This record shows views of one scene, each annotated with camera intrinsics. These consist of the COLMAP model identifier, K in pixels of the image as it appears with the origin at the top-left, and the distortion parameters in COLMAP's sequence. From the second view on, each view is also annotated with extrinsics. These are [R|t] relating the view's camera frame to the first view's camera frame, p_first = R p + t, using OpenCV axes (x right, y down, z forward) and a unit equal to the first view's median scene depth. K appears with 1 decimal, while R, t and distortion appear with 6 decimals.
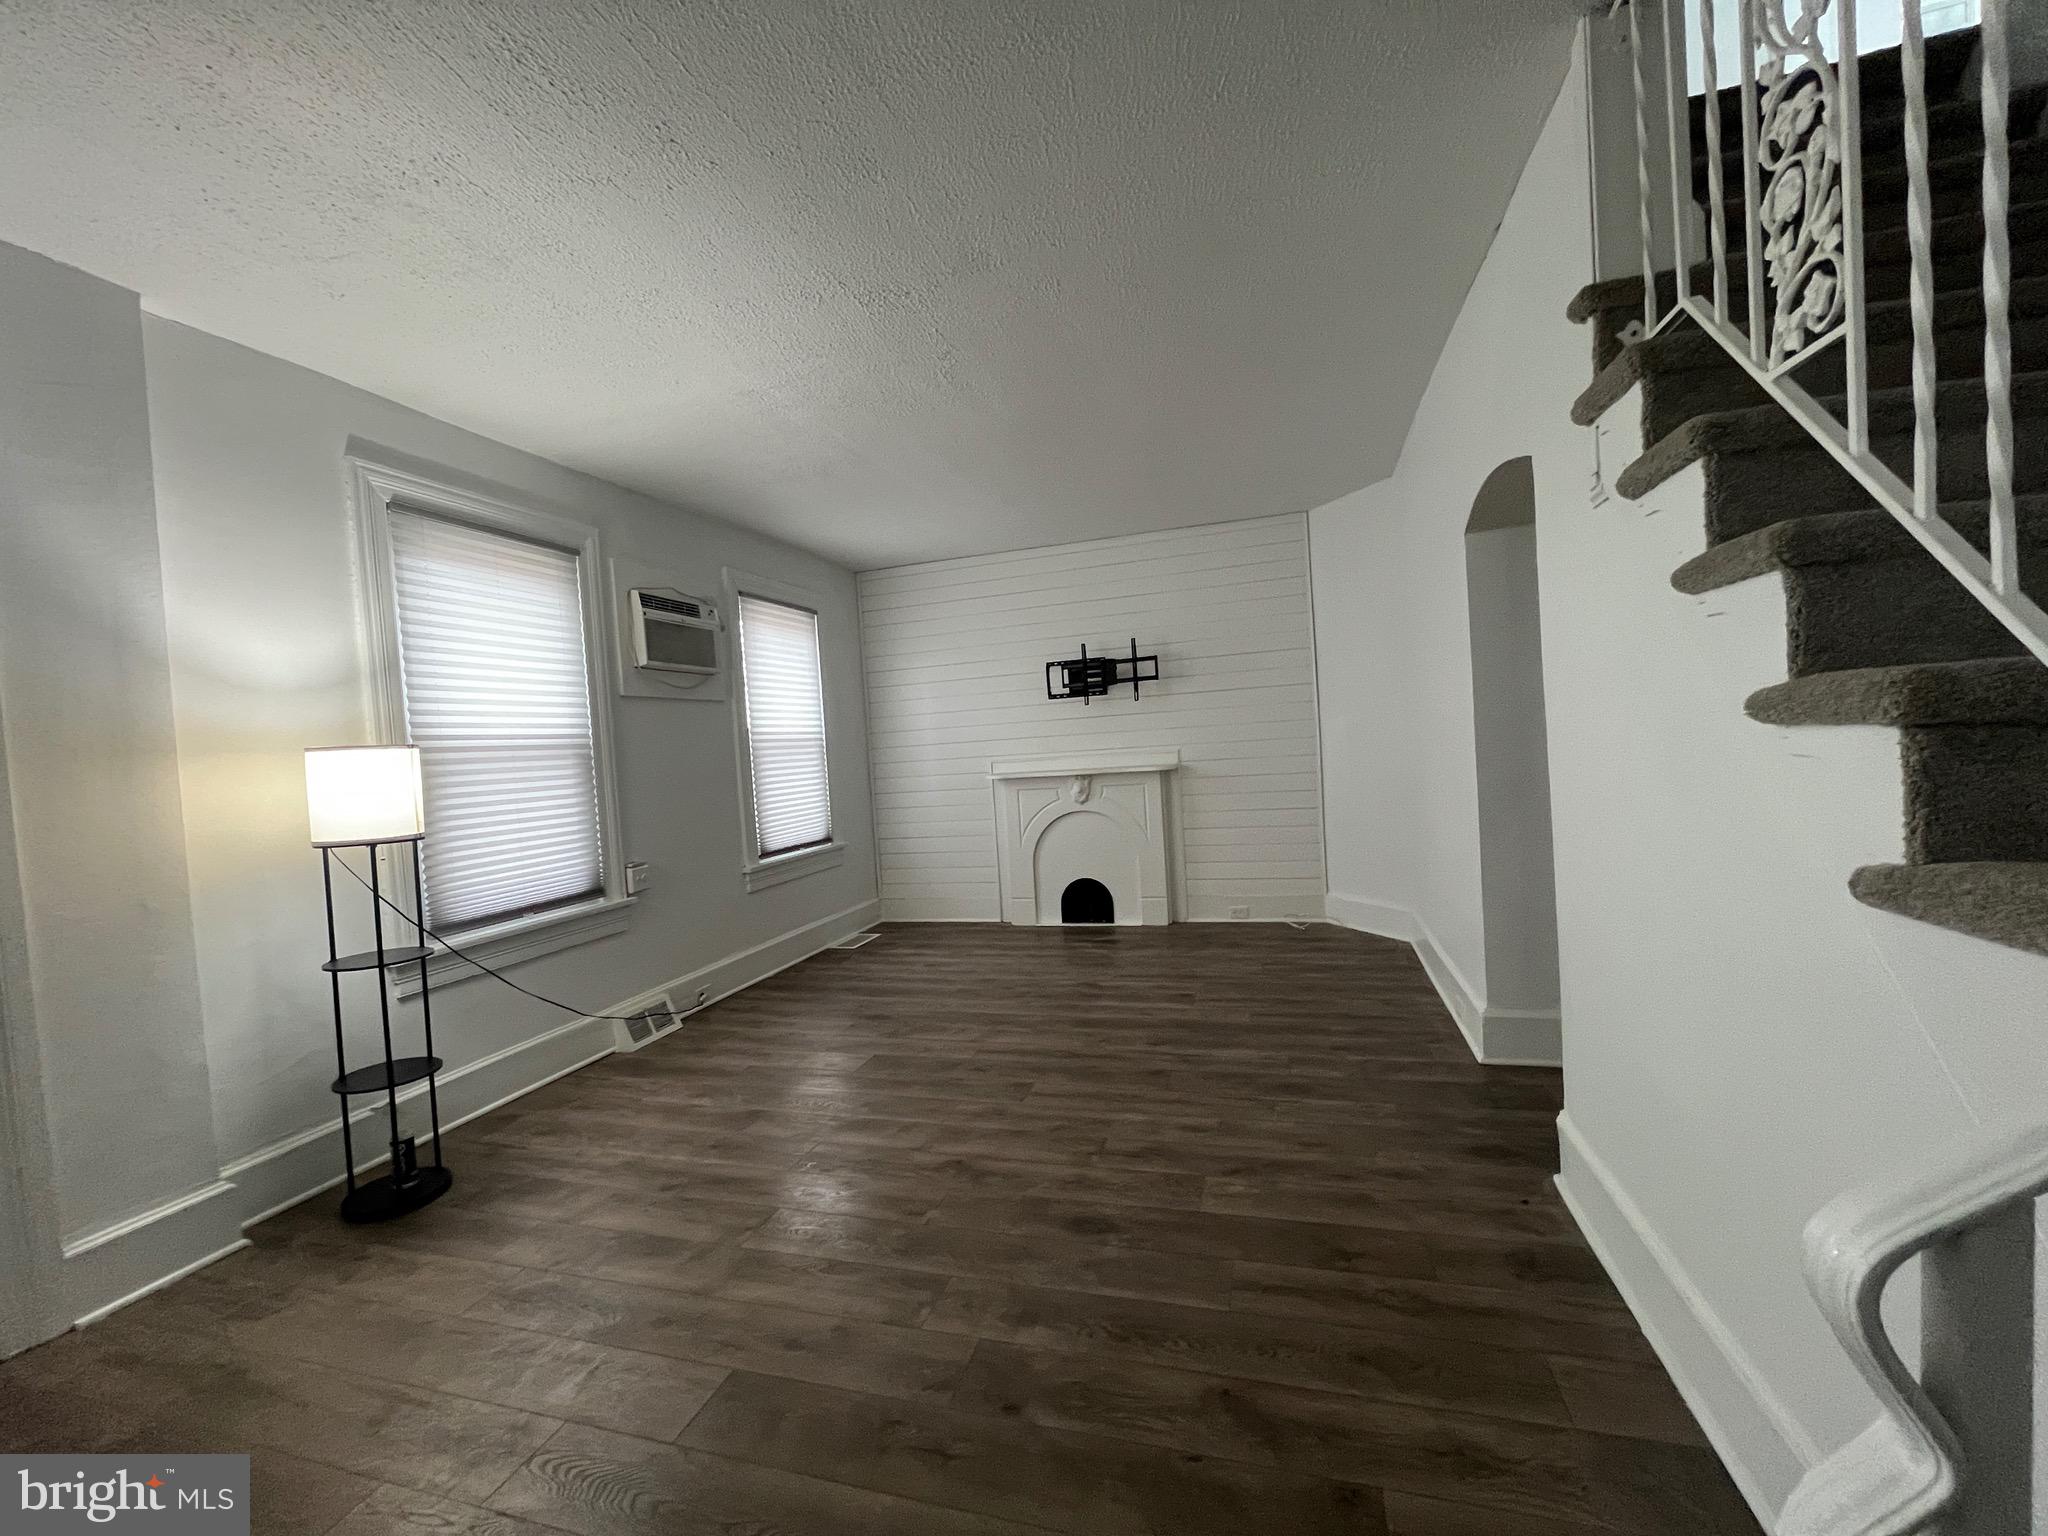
lens RADIAL K [[823.2, 0, 1025.9], [0, 823.2, 774.3], [0, 0, 1]] dist [-0.001274, -0.000833]
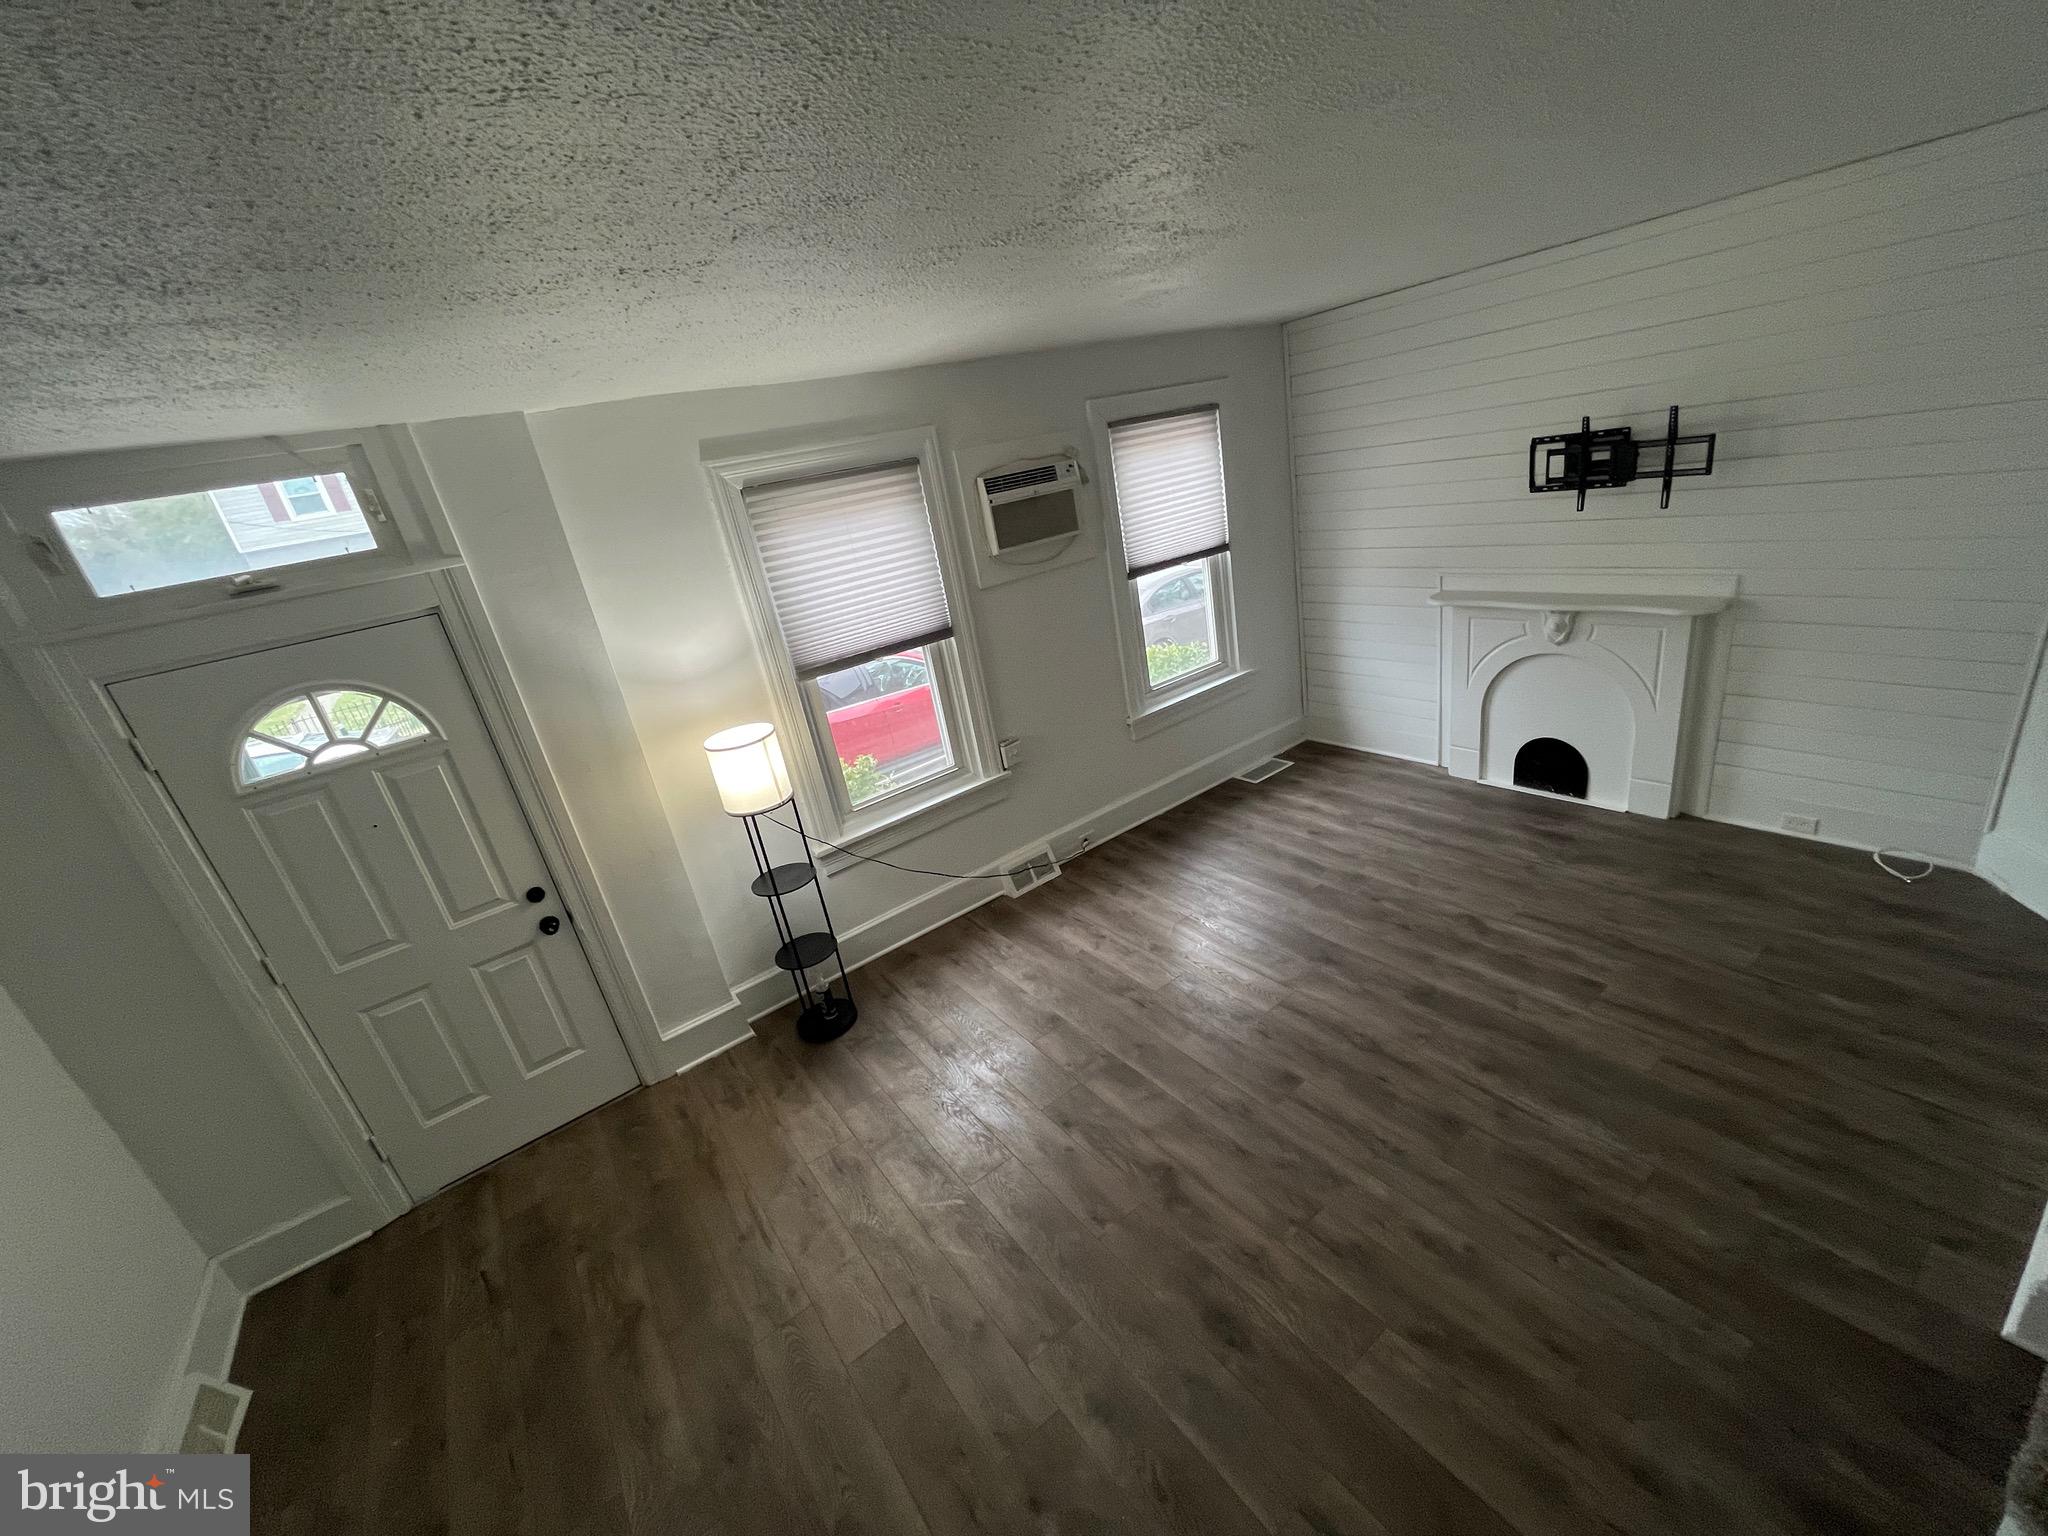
lens RADIAL K [[823.2, 0, 1025.0], [0, 823.2, 773.7], [0, 0, 1]] dist [-0.001274, -0.000833]
pose [[0.791013, 0.149718, -0.593197, 0.242540], [0.105037, 0.921964, 0.372760, -0.306346], [0.602715, -0.357166, 0.713559, 0.240515]]
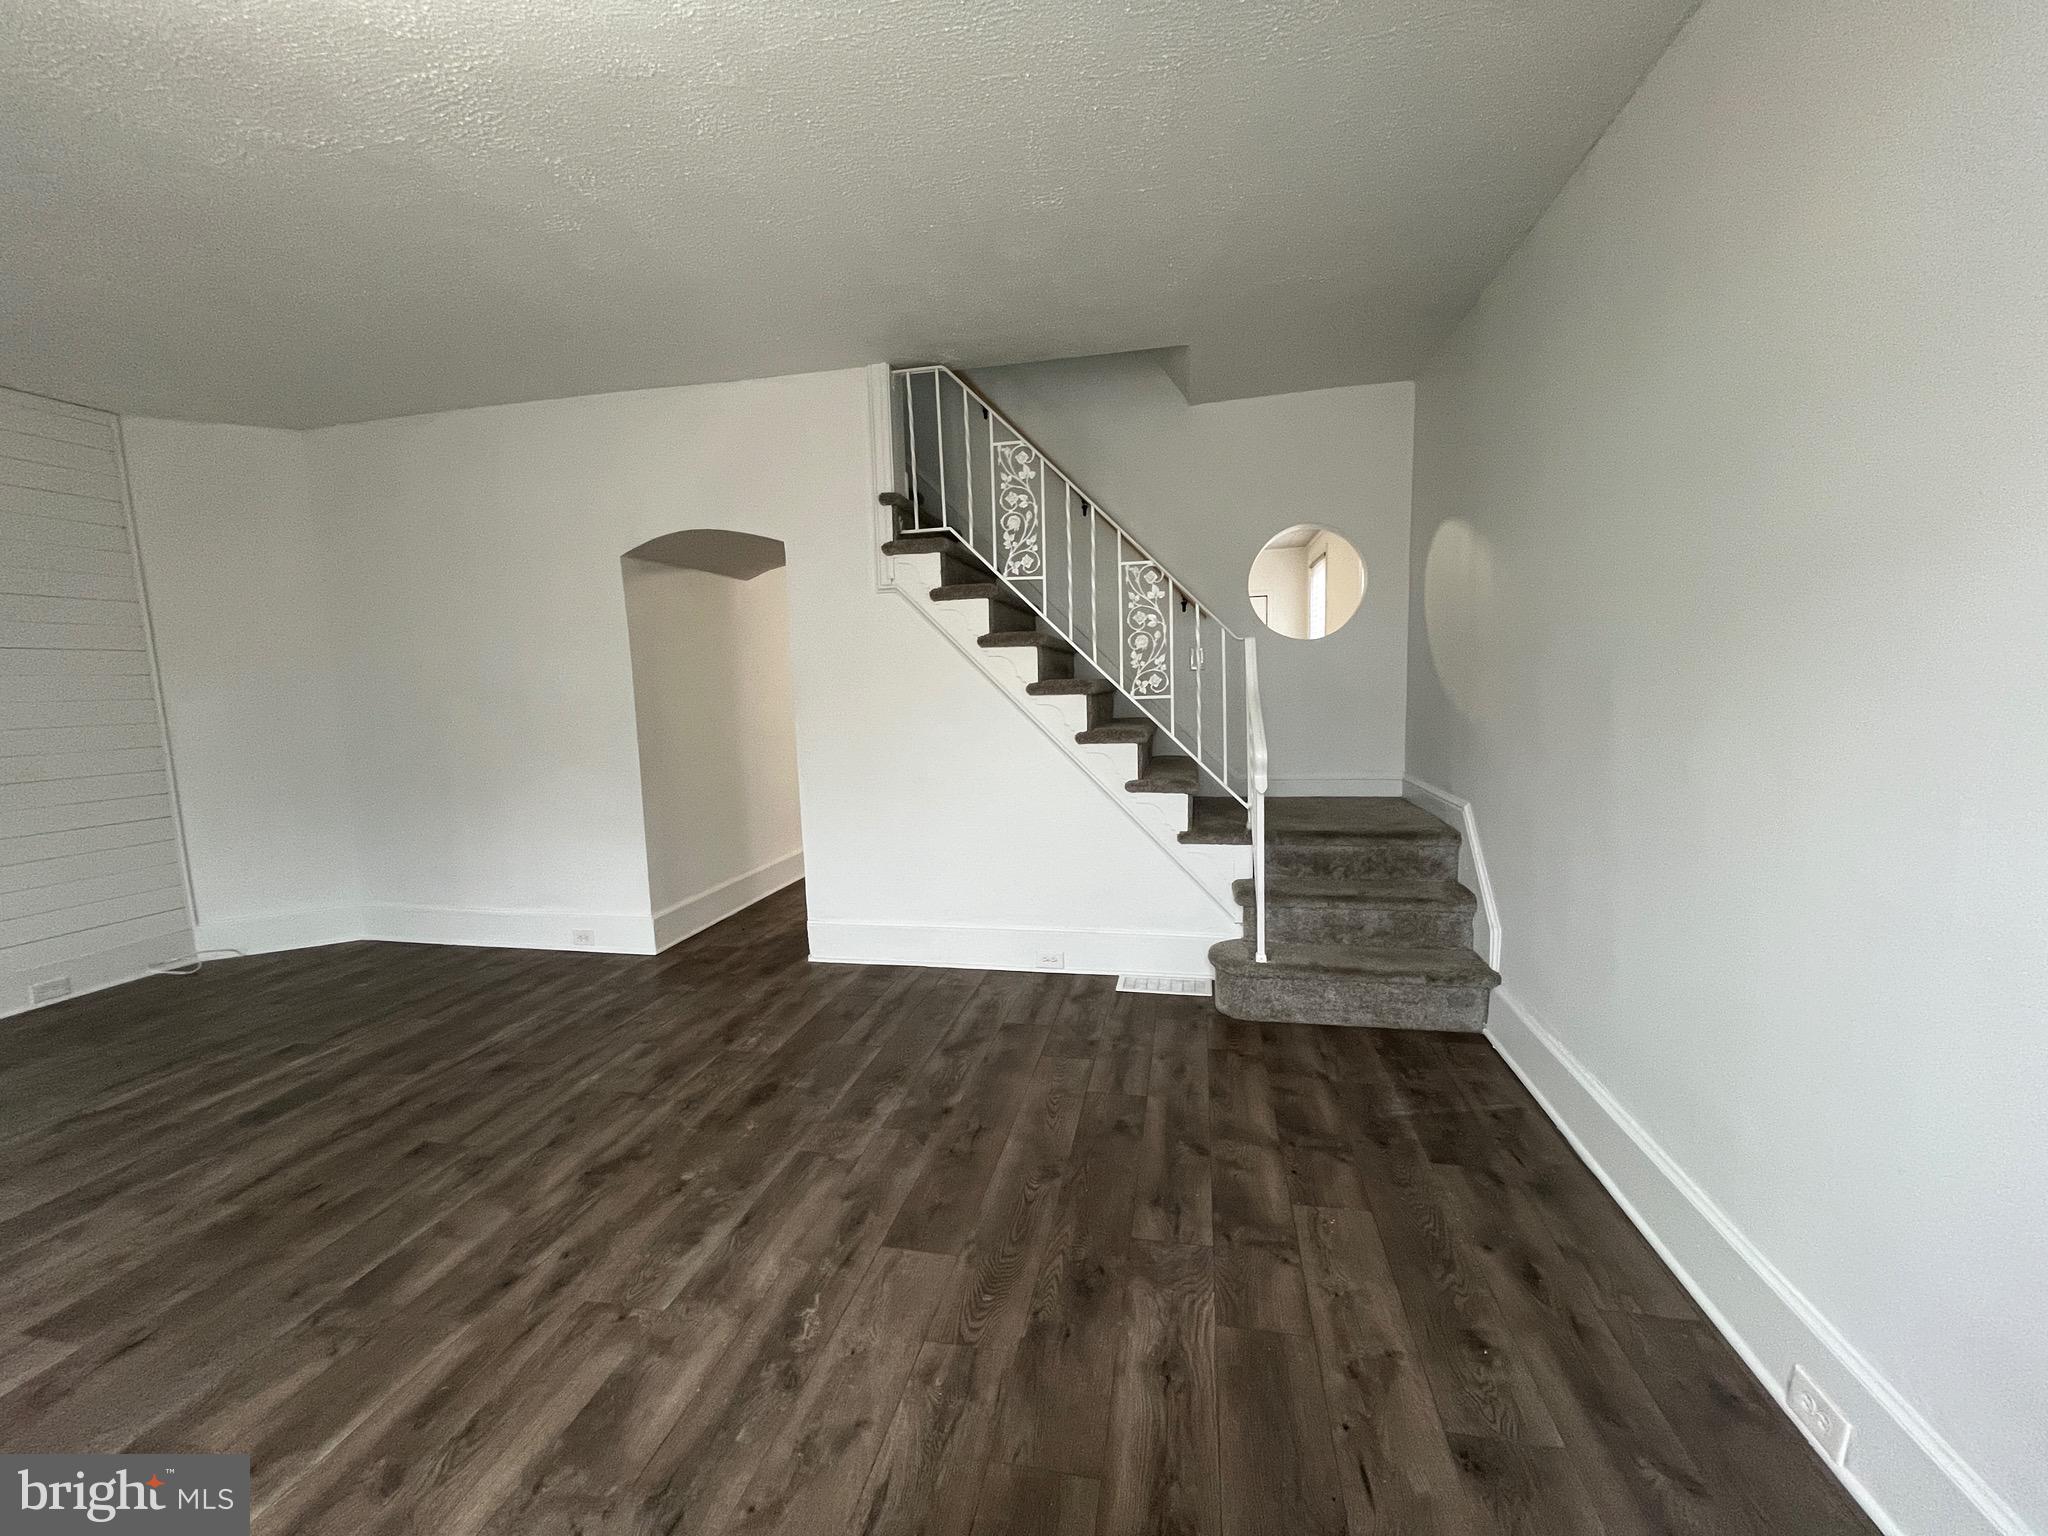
lens RADIAL K [[823.2, 0, 1027.4], [0, 823.2, 773.5], [0, 0, 1]] dist [-0.001274, -0.000833]
pose [[-0.090054, -0.047806, 0.994789, -0.738551], [0.067617, 0.996249, 0.053997, 0.021469], [-0.993639, 0.072127, -0.086484, 0.435854]]
